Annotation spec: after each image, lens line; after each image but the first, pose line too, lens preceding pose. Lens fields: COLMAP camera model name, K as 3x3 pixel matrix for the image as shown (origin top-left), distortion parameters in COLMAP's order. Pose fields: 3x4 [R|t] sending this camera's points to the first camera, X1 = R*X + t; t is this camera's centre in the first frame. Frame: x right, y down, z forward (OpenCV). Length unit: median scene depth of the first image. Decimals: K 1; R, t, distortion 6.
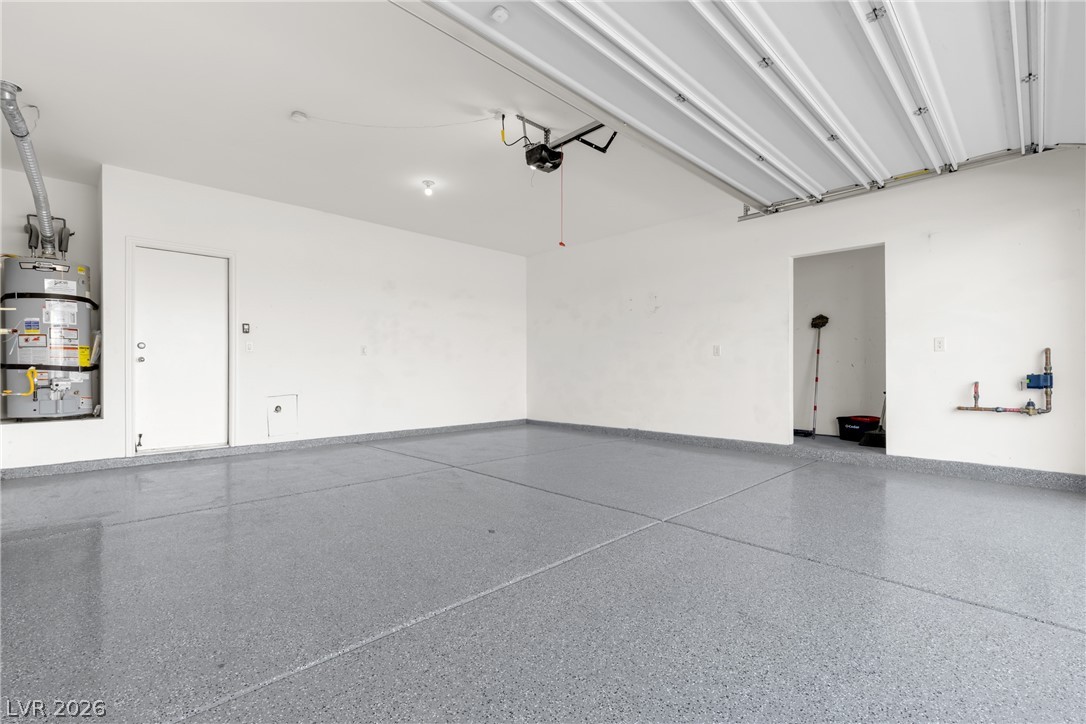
lens RADIAL K [[487.2, 0, 543.6], [0, 487.2, 367.1], [0, 0, 1]] dist [0.006579, -0.000835]
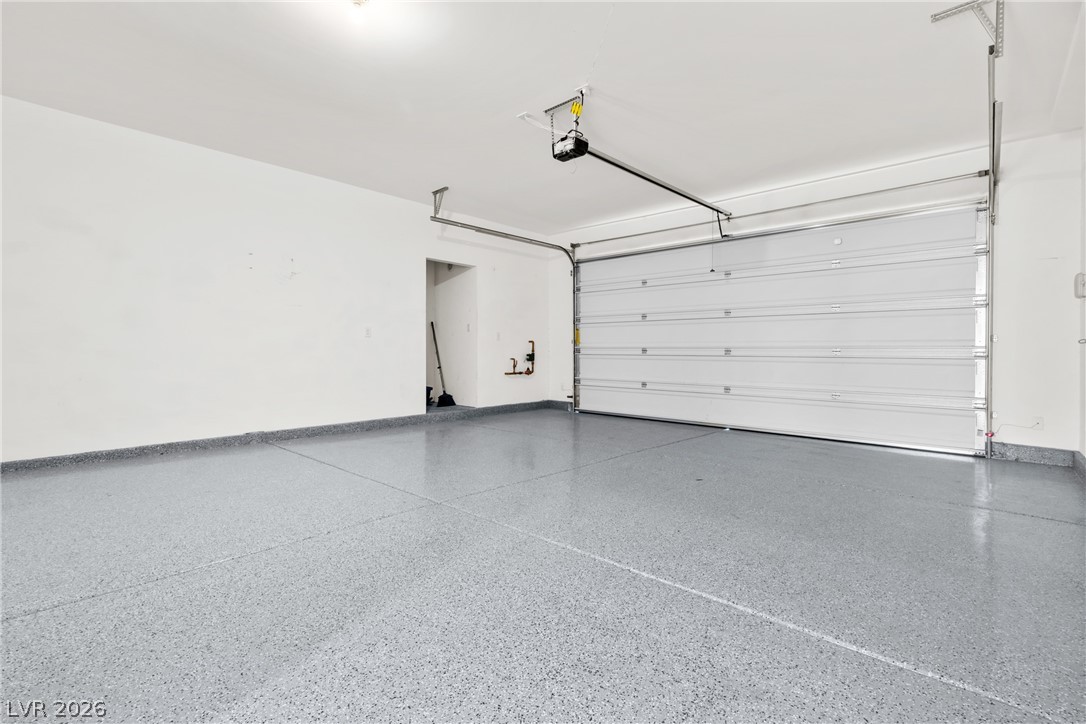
lens RADIAL K [[487.2, 0, 543.7], [0, 487.2, 358.8], [0, 0, 1]] dist [0.006579, -0.000835]
pose [[-0.035844, -0.018314, 0.999190, -0.902186], [-0.009373, 0.999794, 0.017989, -0.000813], [-0.999313, -0.008720, -0.036009, 0.958363]]
